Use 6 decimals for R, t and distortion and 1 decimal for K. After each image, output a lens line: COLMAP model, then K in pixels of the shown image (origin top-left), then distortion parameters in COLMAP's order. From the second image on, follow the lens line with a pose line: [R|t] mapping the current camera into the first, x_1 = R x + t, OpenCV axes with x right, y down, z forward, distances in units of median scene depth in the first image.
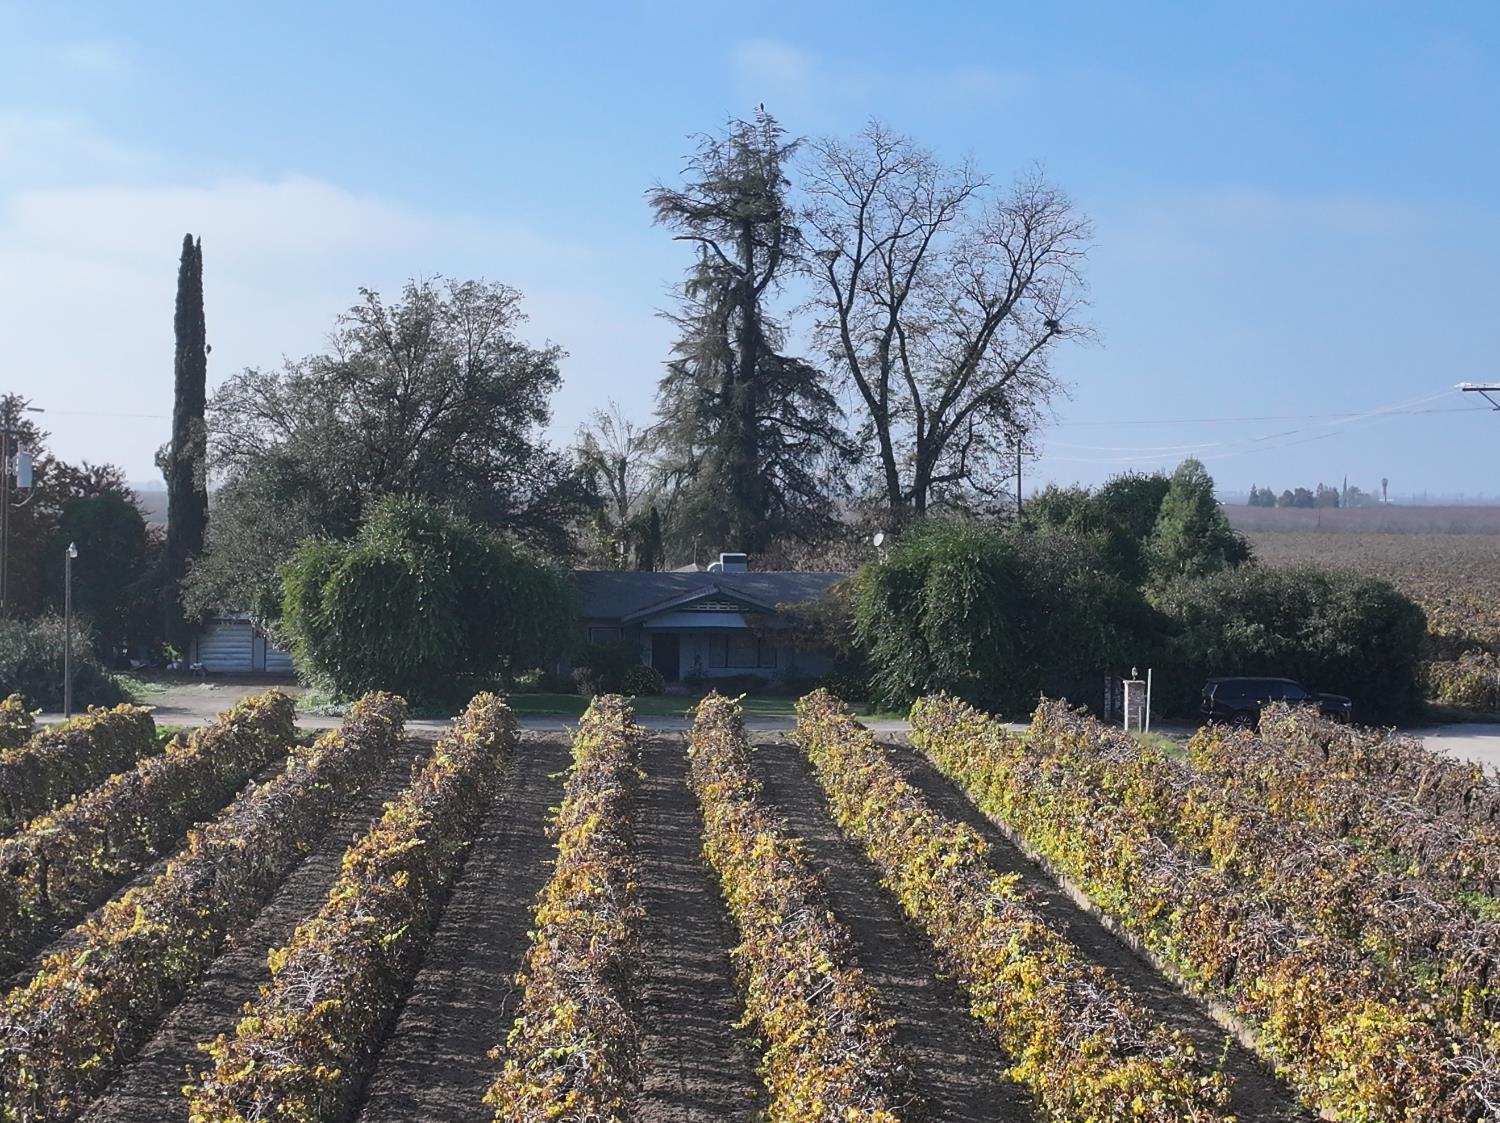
lens RADIAL K [[2580.6, 0, 749.8], [0, 2580.6, 555.3], [0, 0, 1]] dist [0.020752, -0.056330]
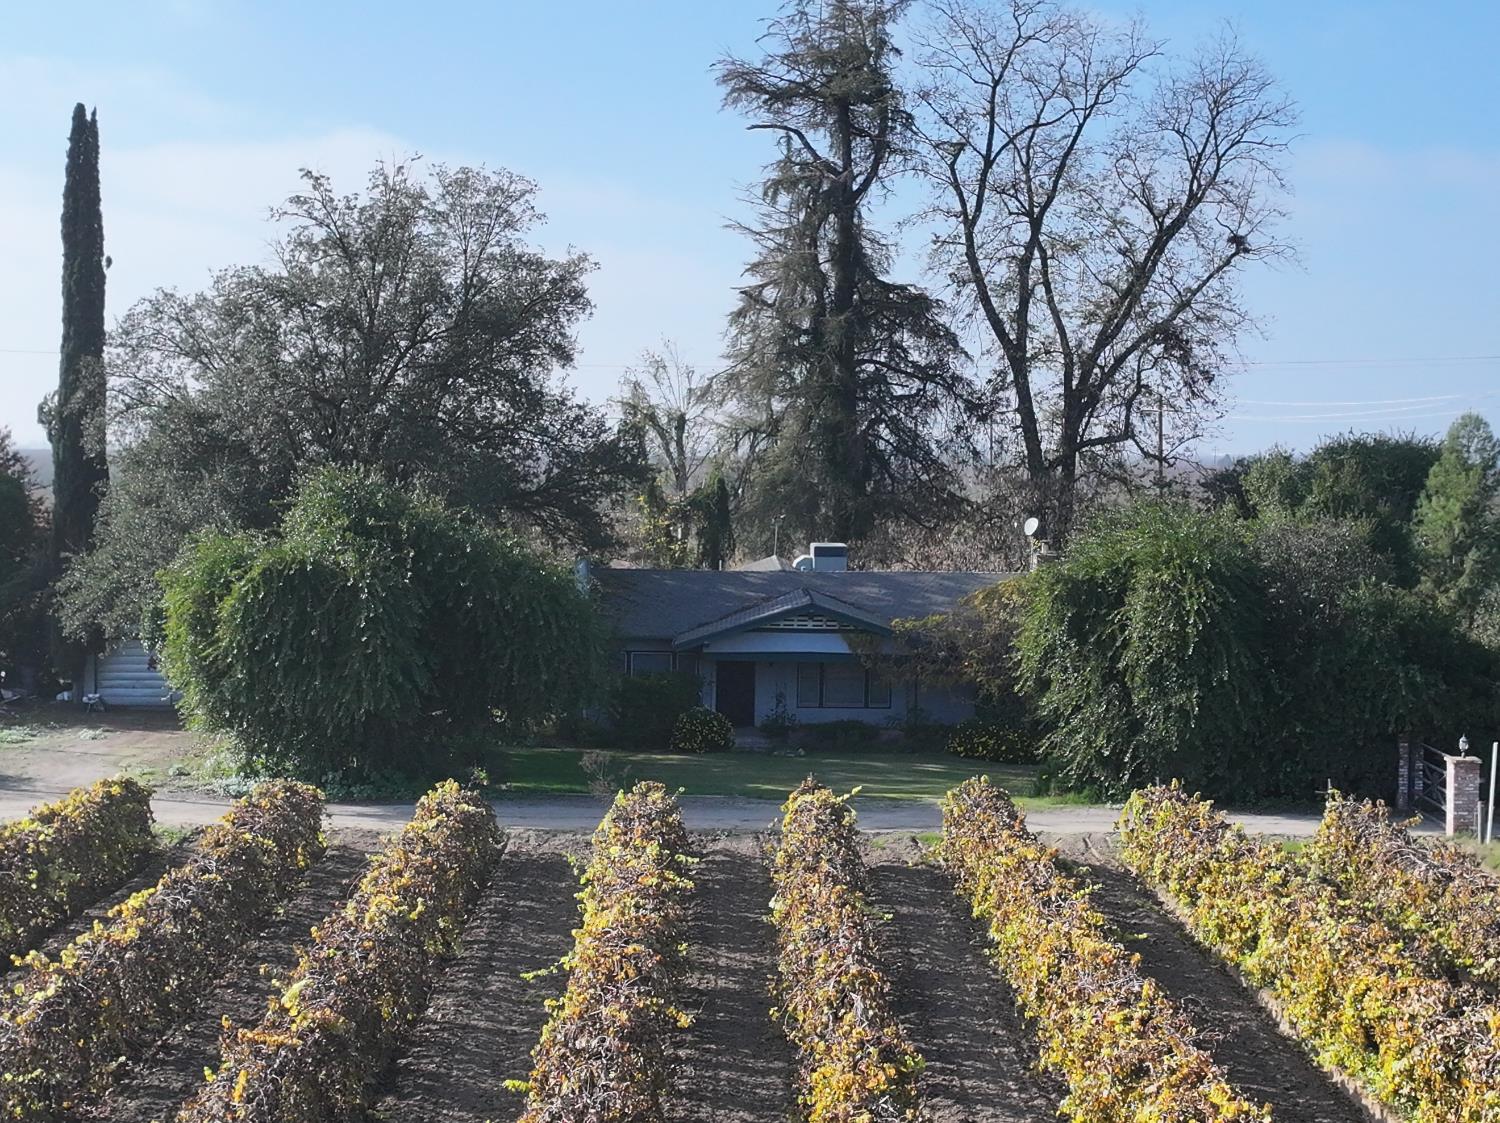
lens RADIAL K [[2580.6, 0, 749.8], [0, 2580.6, 555.3], [0, 0, 1]] dist [0.020752, -0.056330]
pose [[0.999590, 0.002277, -0.028538, -0.007609], [-0.001840, 0.999881, 0.015329, -0.008385], [0.028570, -0.015270, 0.999475, 0.262361]]
